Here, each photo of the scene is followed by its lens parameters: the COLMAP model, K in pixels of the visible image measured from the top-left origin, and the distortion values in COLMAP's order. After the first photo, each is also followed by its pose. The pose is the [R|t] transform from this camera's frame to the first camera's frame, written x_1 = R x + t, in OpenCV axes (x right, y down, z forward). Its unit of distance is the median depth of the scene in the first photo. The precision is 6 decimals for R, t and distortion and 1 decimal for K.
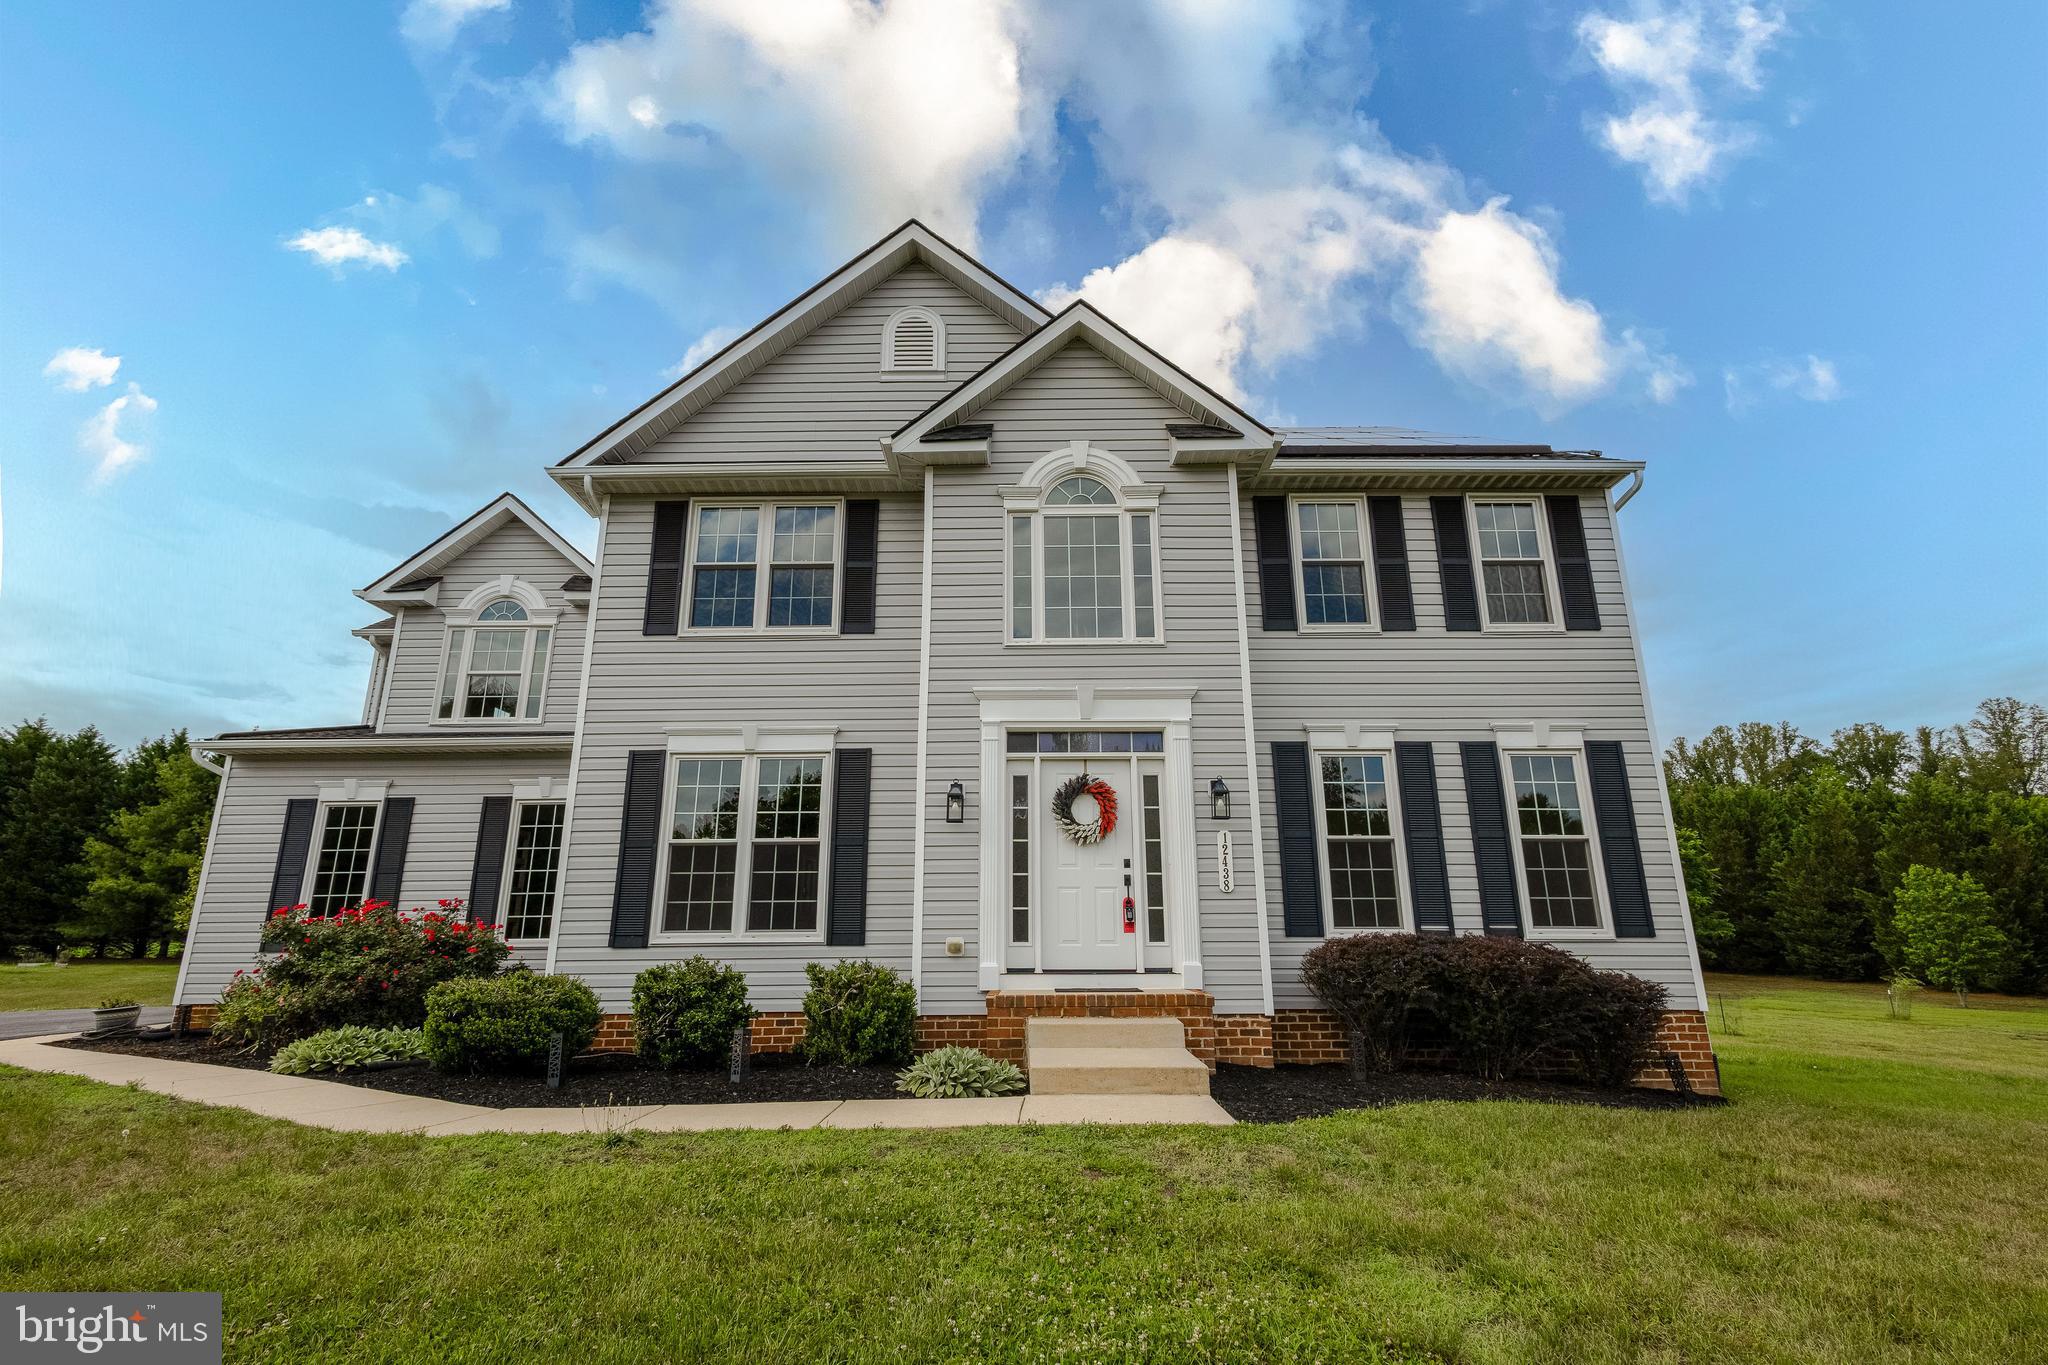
lens RADIAL K [[935.5, 0, 1018.3], [0, 935.5, 686.4], [0, 0, 1]] dist [0.014635, -0.004007]
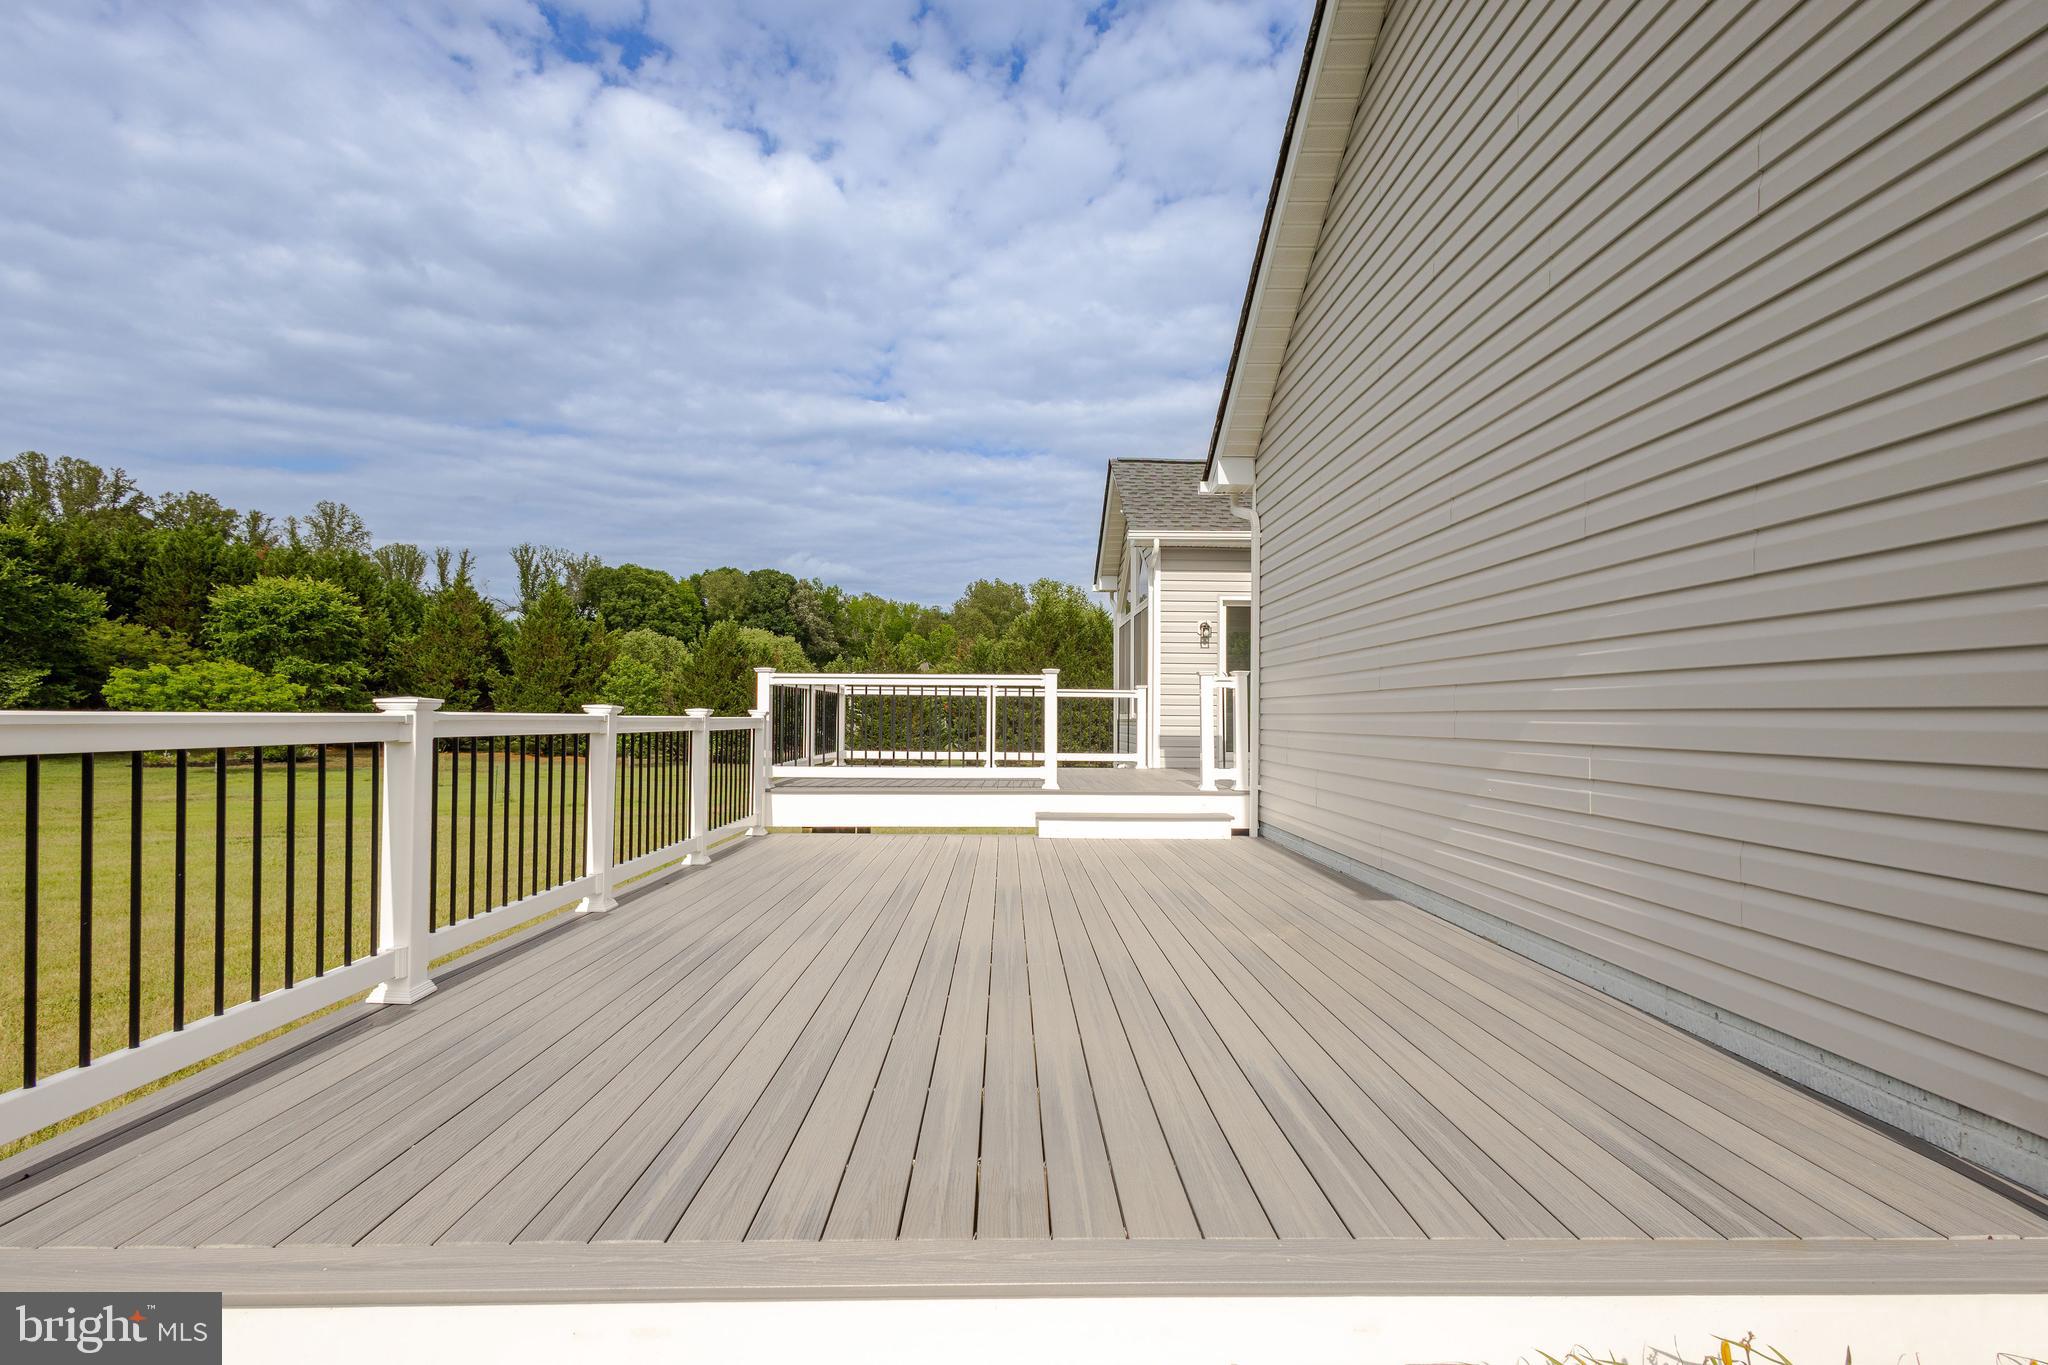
lens RADIAL K [[935.5, 0, 1024.7], [0, 935.5, 685.0], [0, 0, 1]] dist [0.014635, -0.004007]
pose [[-0.018931, 0.038947, 0.999062, -1.225643], [-0.272989, 0.961072, -0.042639, 0.644695], [-0.961831, -0.273540, -0.007562, 2.416994]]
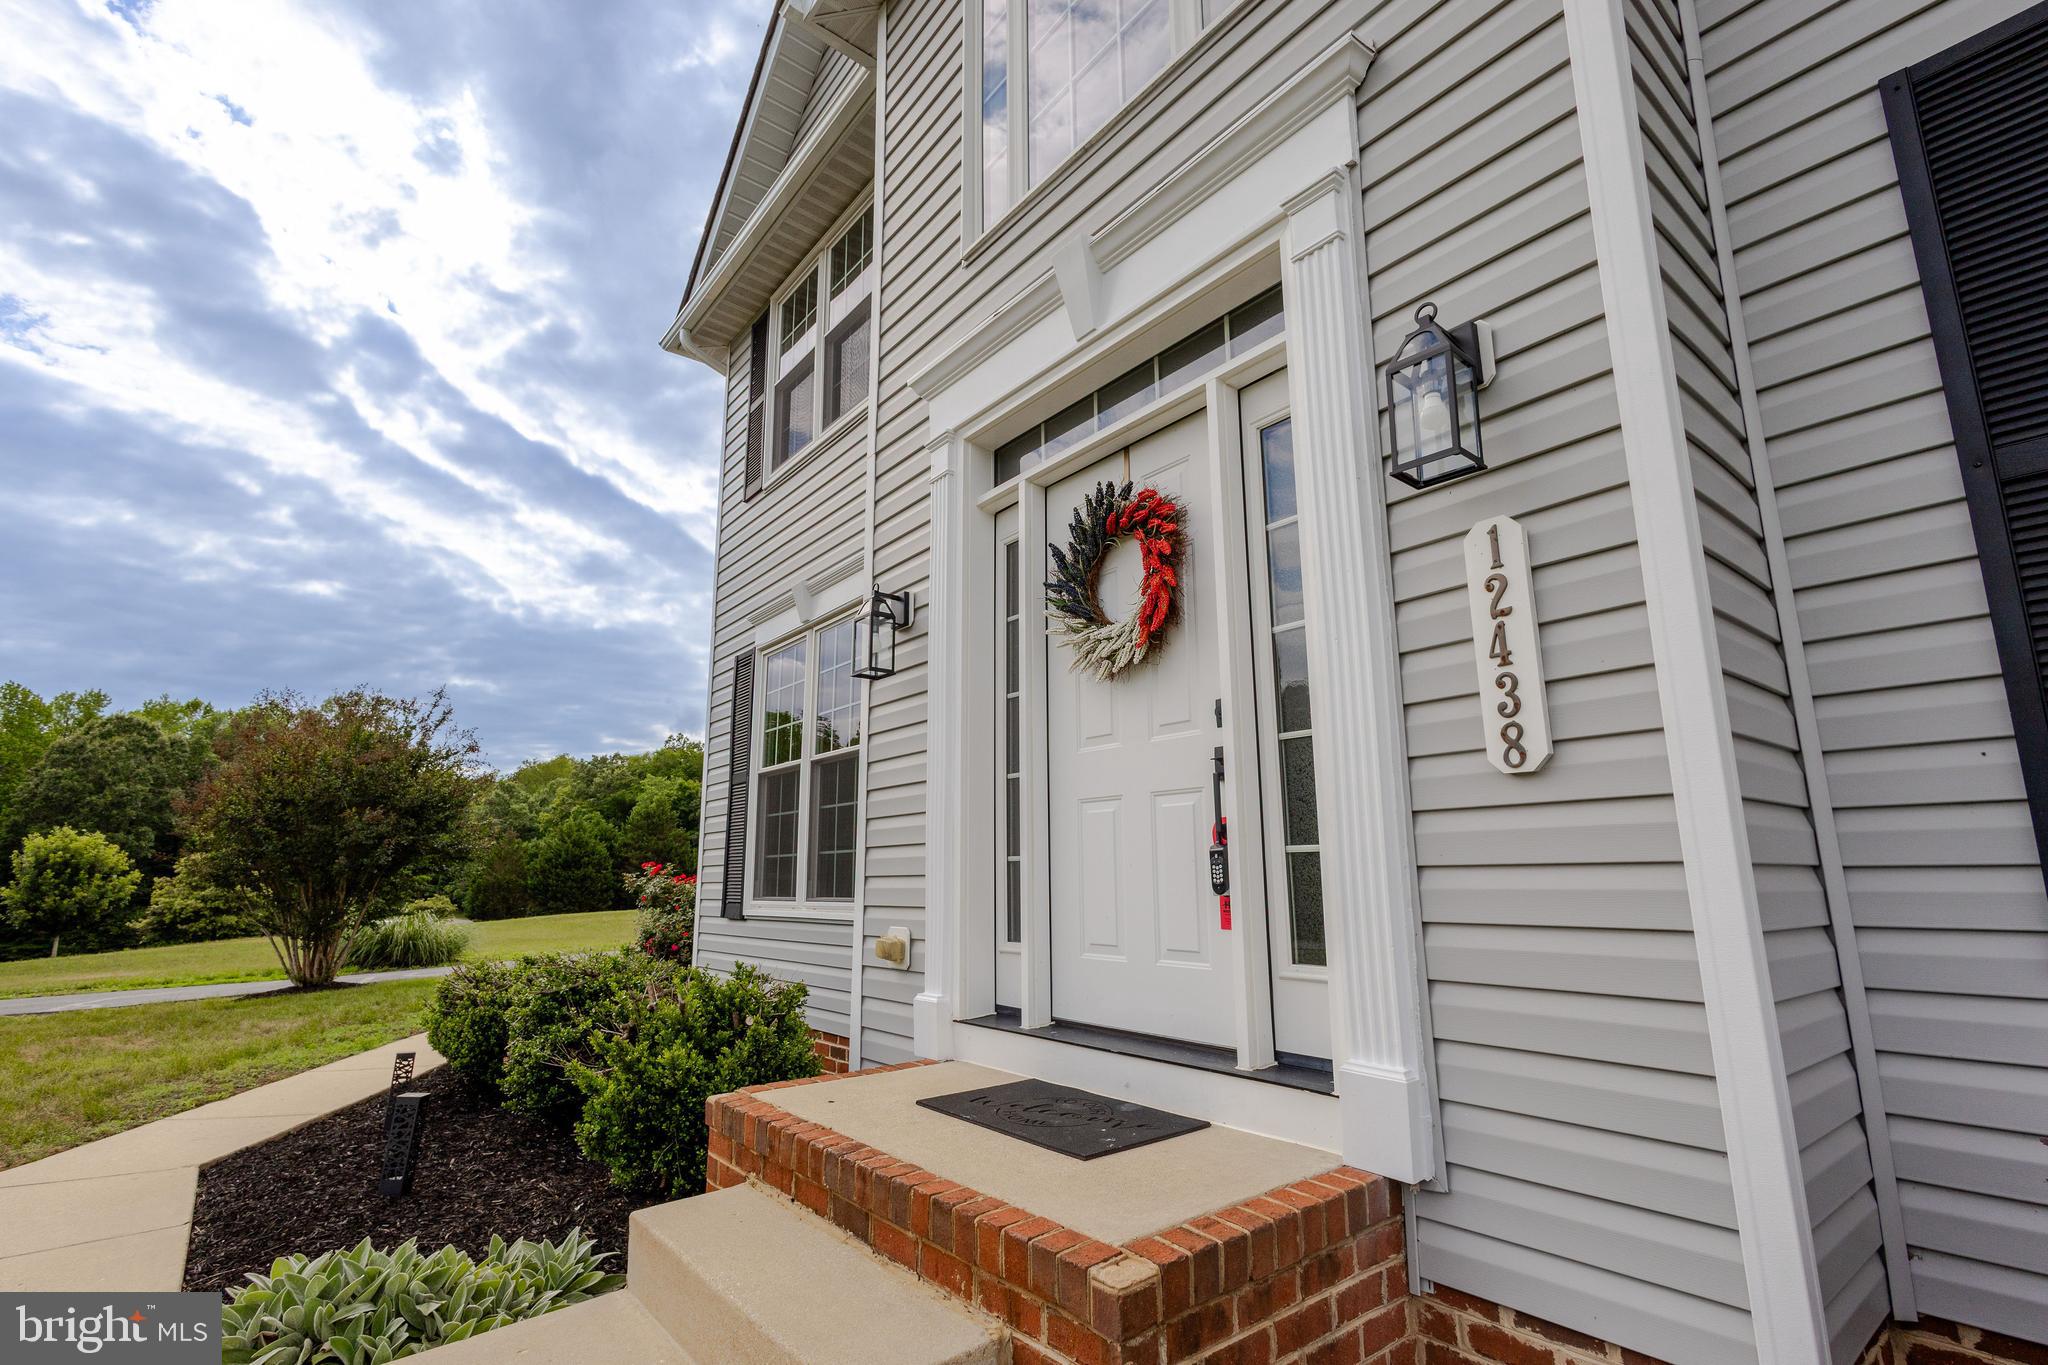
lens RADIAL K [[935.5, 0, 1024.7], [0, 935.5, 688.9], [0, 0, 1]] dist [0.014635, -0.004007]
pose [[0.632546, -0.156839, -0.758477, 0.291019], [0.216494, 0.976052, -0.021280, 0.159914], [0.743650, -0.150745, 0.651353, 0.685268]]
